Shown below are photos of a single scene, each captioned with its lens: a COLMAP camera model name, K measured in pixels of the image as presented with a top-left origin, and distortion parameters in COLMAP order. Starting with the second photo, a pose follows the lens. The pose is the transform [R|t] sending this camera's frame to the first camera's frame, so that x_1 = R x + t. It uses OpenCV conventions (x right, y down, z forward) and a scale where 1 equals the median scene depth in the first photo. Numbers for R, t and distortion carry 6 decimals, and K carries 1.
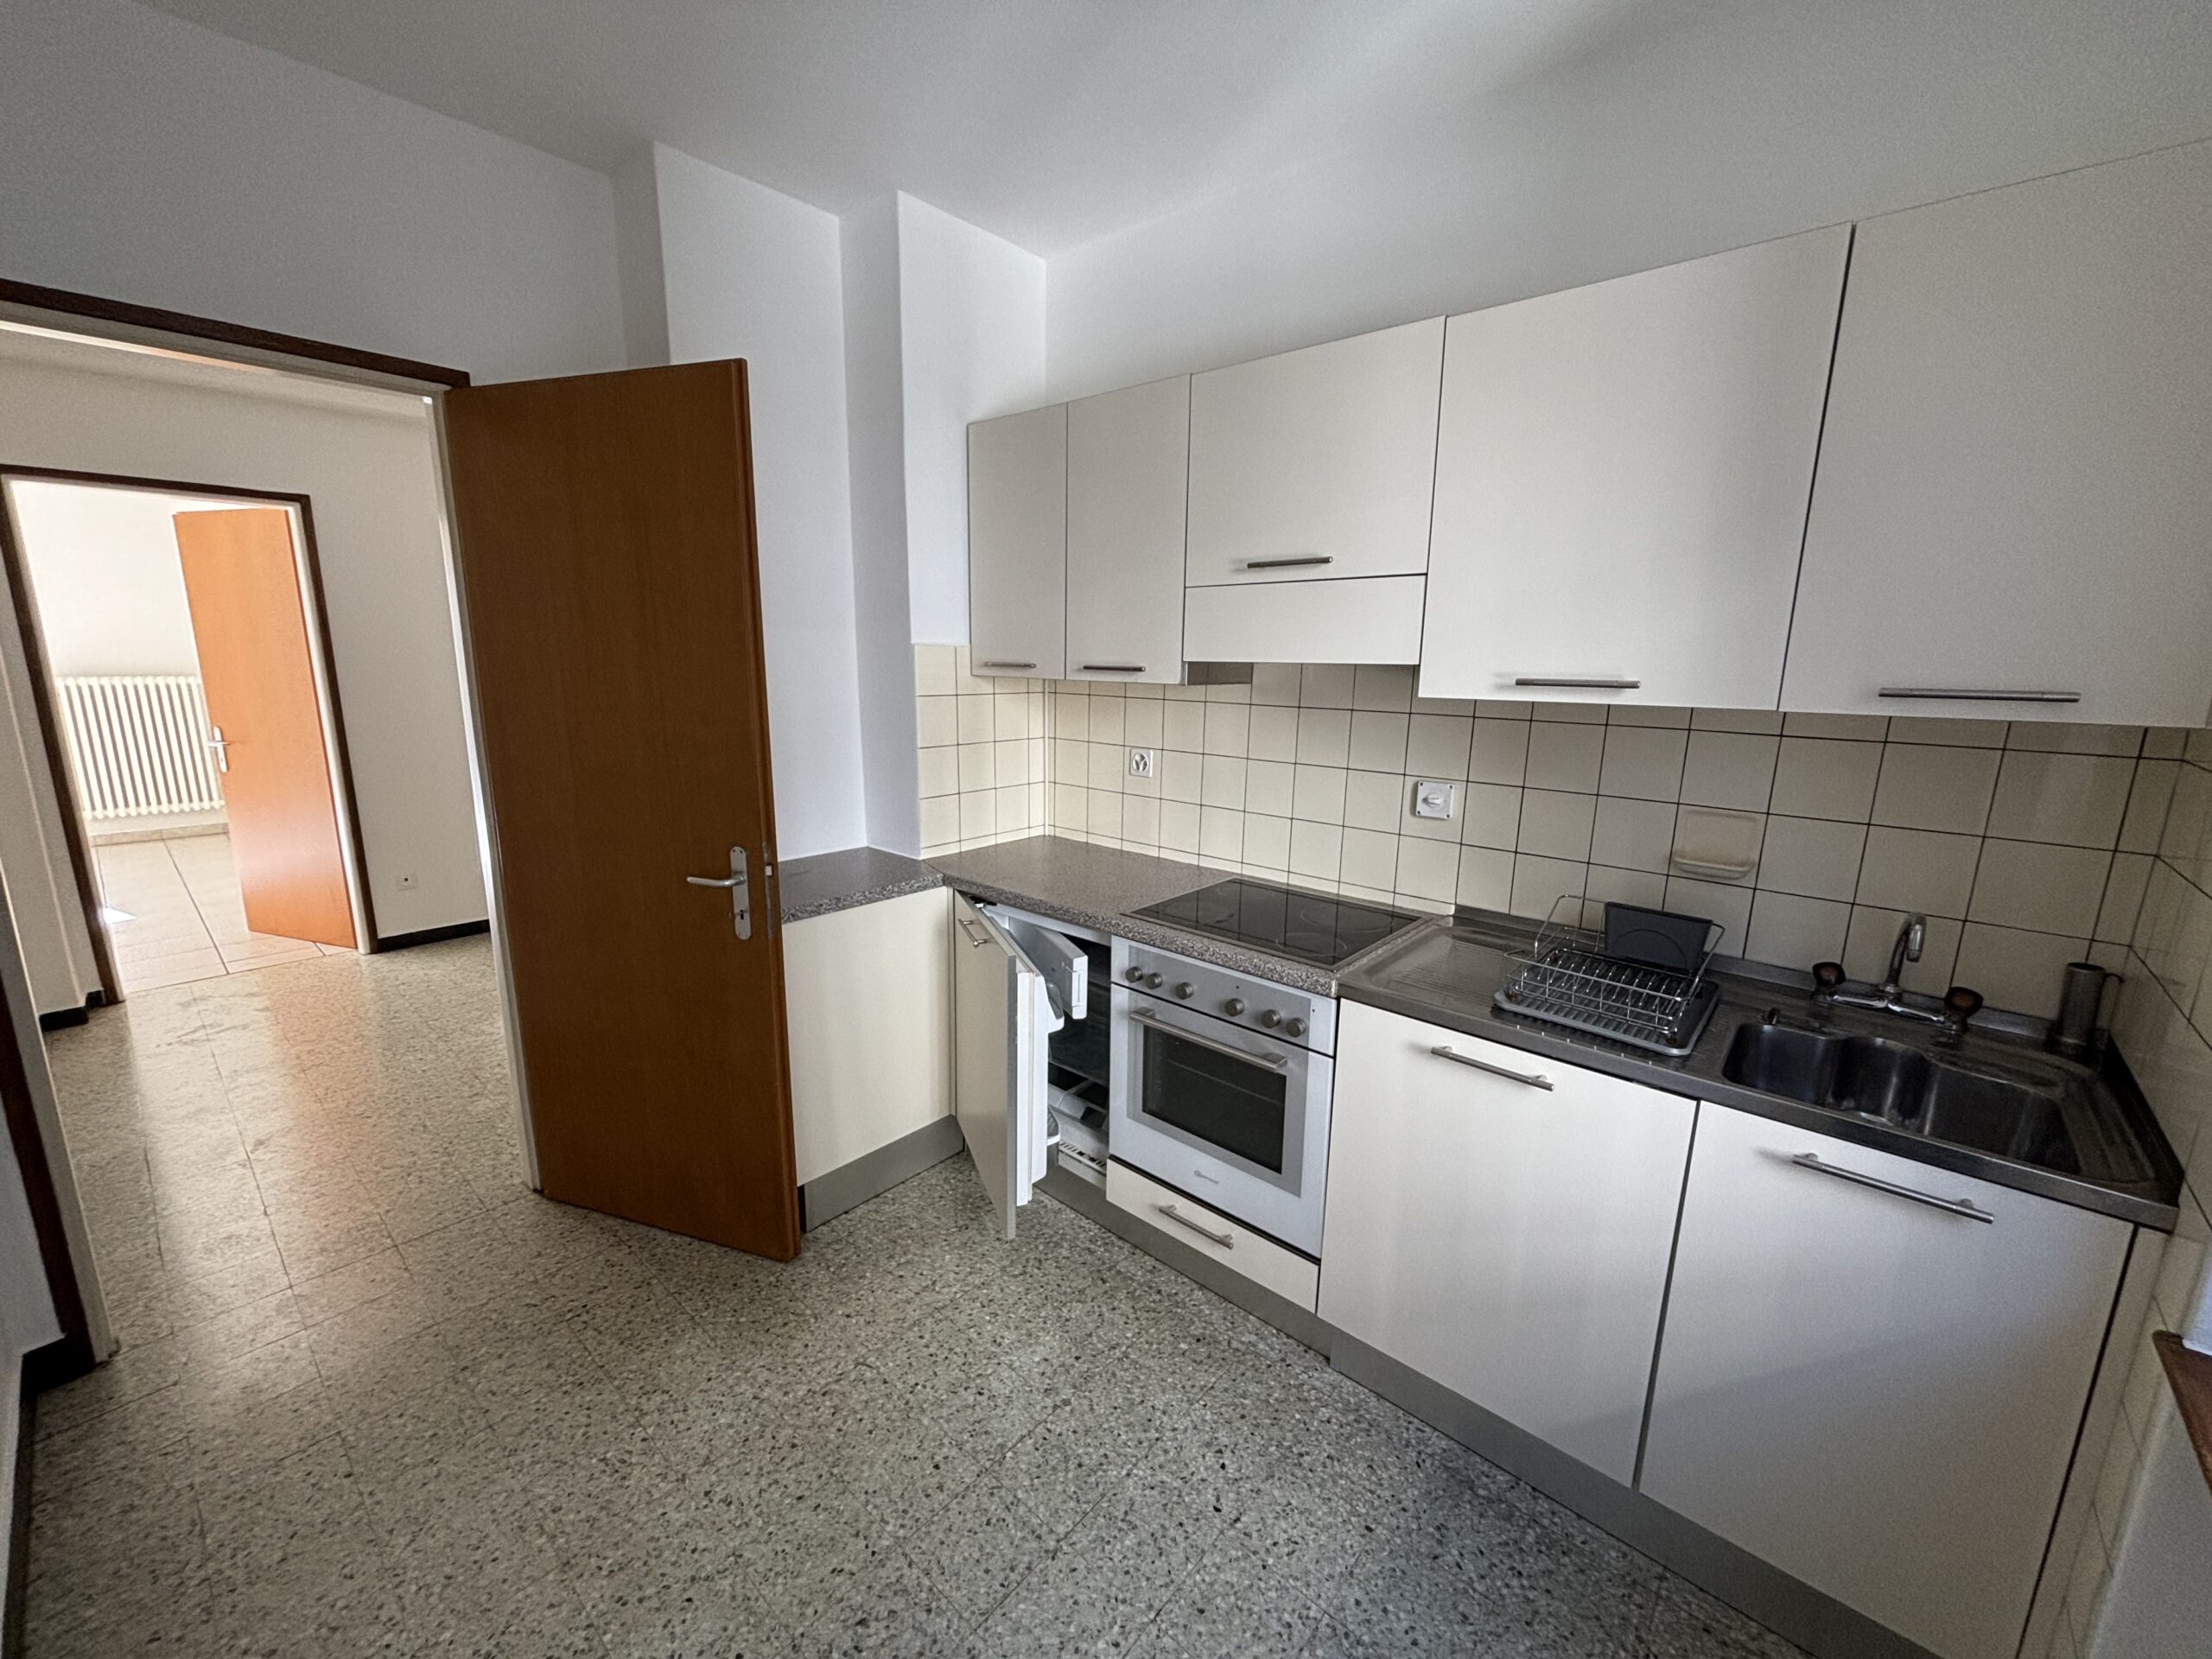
lens RADIAL K [[888.6, 0, 1104.1], [0, 888.6, 833.0], [0, 0, 1]] dist [-0.001422, -0.000241]
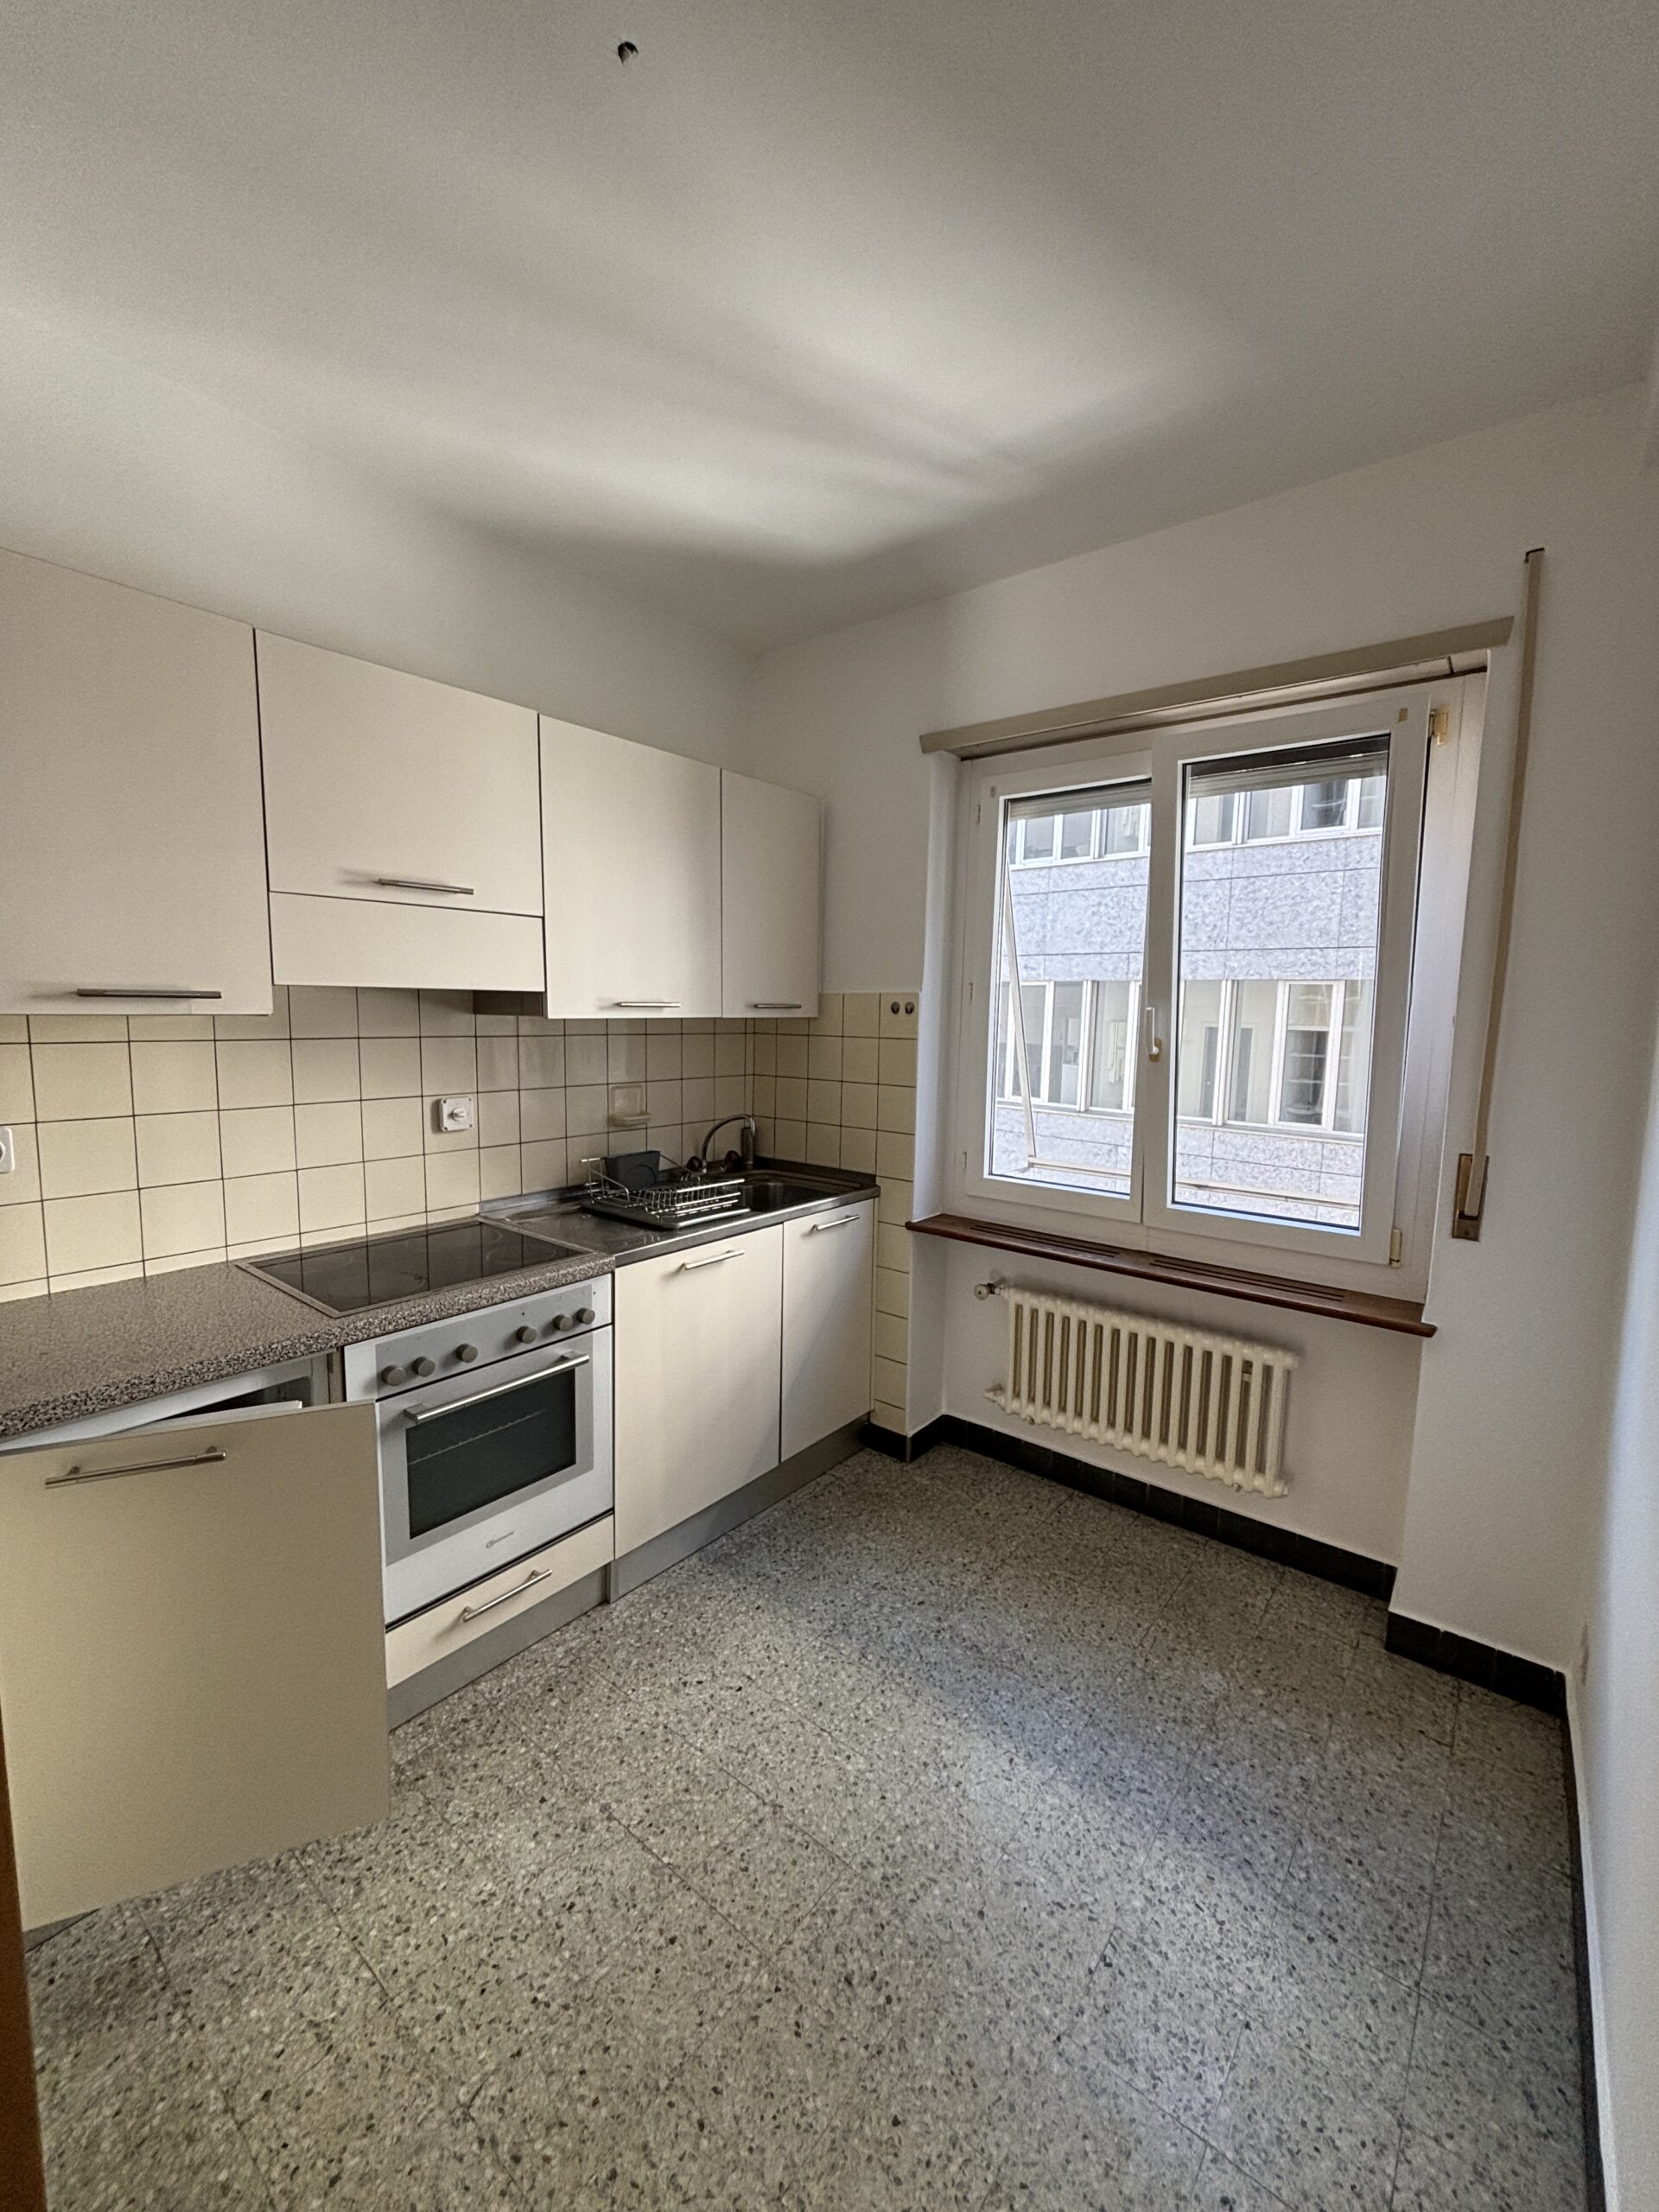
lens RADIAL K [[888.6, 0, 830.2], [0, 888.6, 1105.3], [0, 0, 1]] dist [-0.001422, -0.000241]
pose [[-0.053411, -0.124310, 0.990805, -0.870008], [0.178993, 0.974959, 0.131971, -0.129669], [-0.982399, 0.184396, -0.029823, 0.687351]]
